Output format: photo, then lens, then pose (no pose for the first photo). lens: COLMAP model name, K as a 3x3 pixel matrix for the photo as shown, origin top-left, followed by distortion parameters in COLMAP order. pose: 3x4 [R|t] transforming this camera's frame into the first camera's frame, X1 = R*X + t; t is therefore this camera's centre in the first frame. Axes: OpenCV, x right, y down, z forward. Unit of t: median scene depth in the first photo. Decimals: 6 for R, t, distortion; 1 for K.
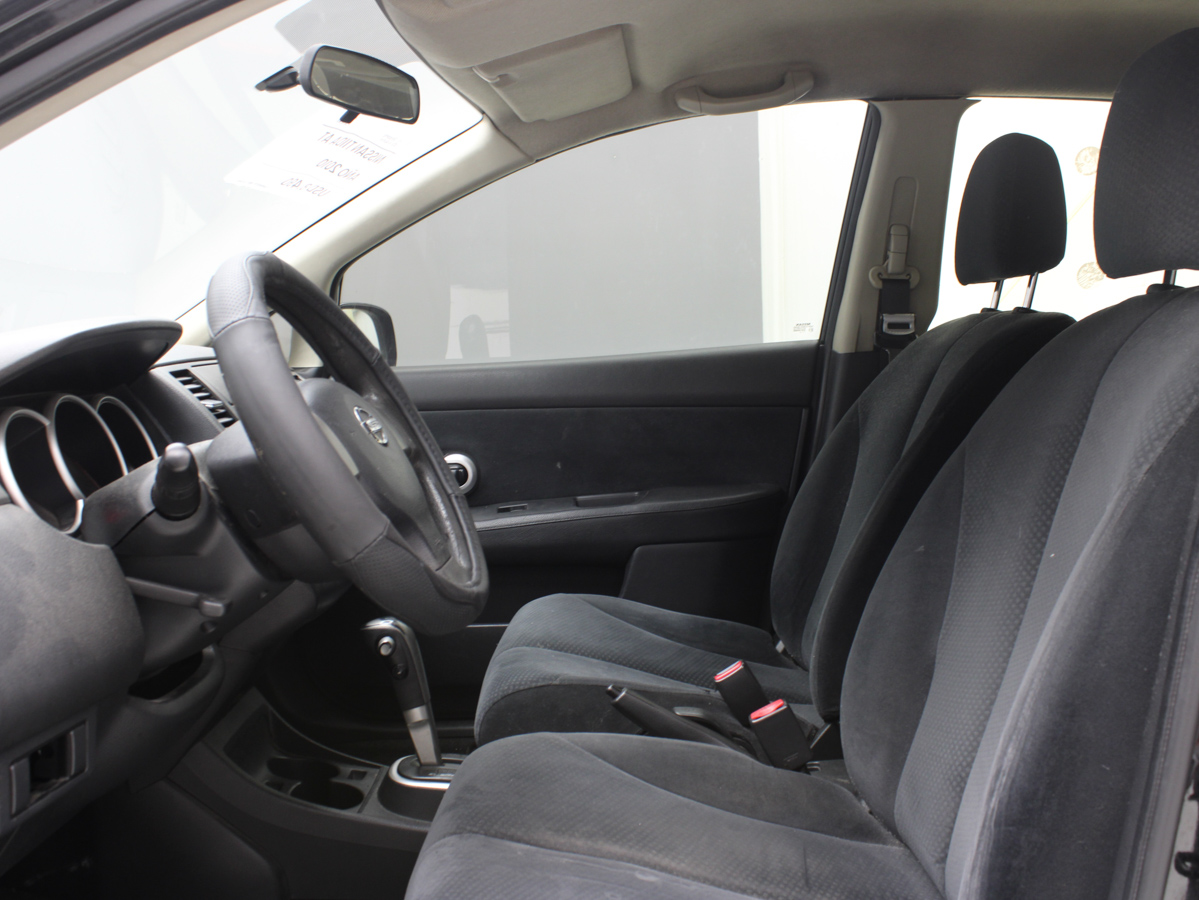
lens RADIAL K [[1197.1, 0, 599.5], [0, 1197.1, 450.0], [0, 0, 1]] dist [-0.162033, 0.159707]
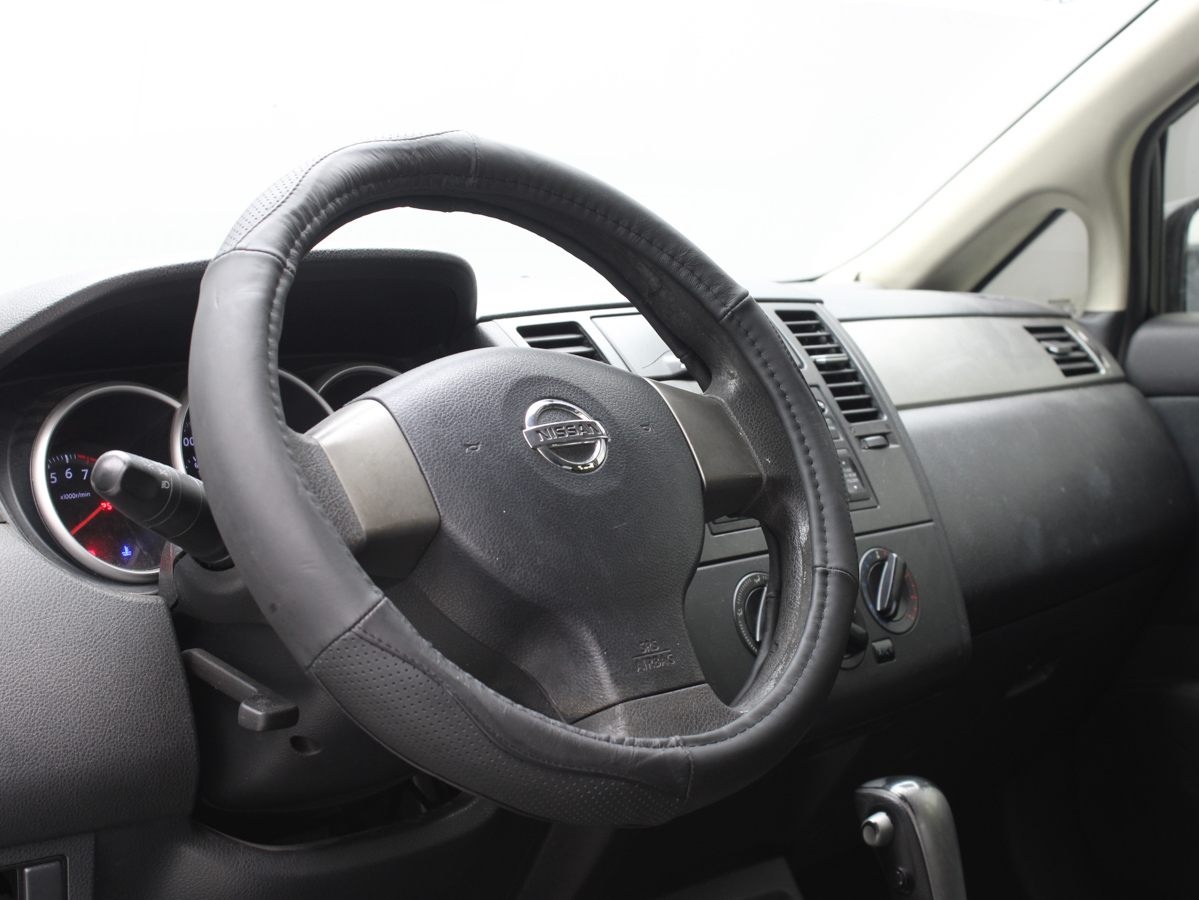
lens RADIAL K [[1962.5, 0, 599.5], [0, 1962.5, 450.0], [0, 0, 1]] dist [-0.066567, 0.117480]
pose [[0.718003, 0.053971, -0.693945, 0.338893], [-0.047029, 0.998473, 0.028996, -0.029492], [0.694450, 0.011816, 0.719444, 0.252091]]
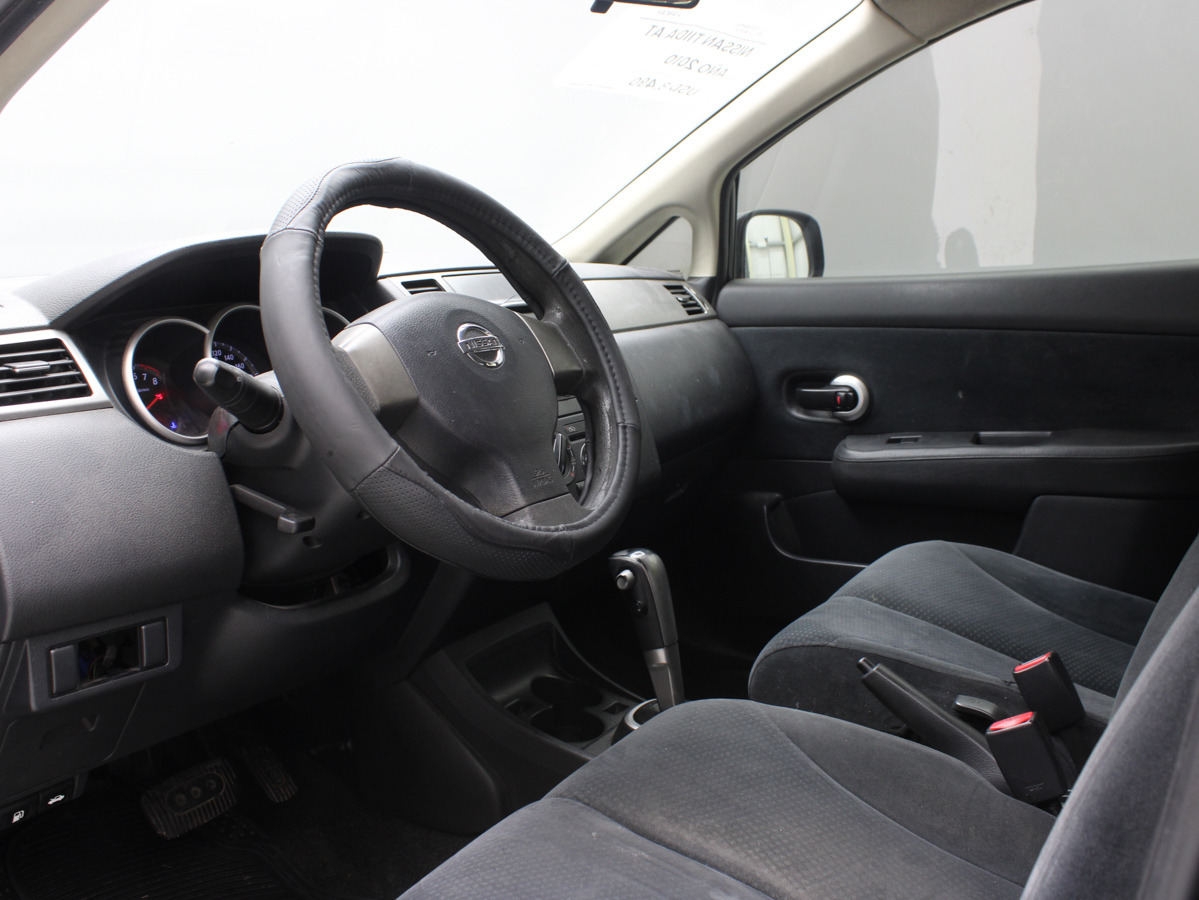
lens RADIAL K [[1197.1, 0, 599.5], [0, 1197.1, 450.0], [0, 0, 1]] dist [-0.162033, 0.159707]
pose [[0.862035, 0.080158, -0.500471, 0.259608], [-0.041580, 0.995271, 0.087789, -0.017548], [0.505141, -0.054867, 0.861291, 0.181968]]
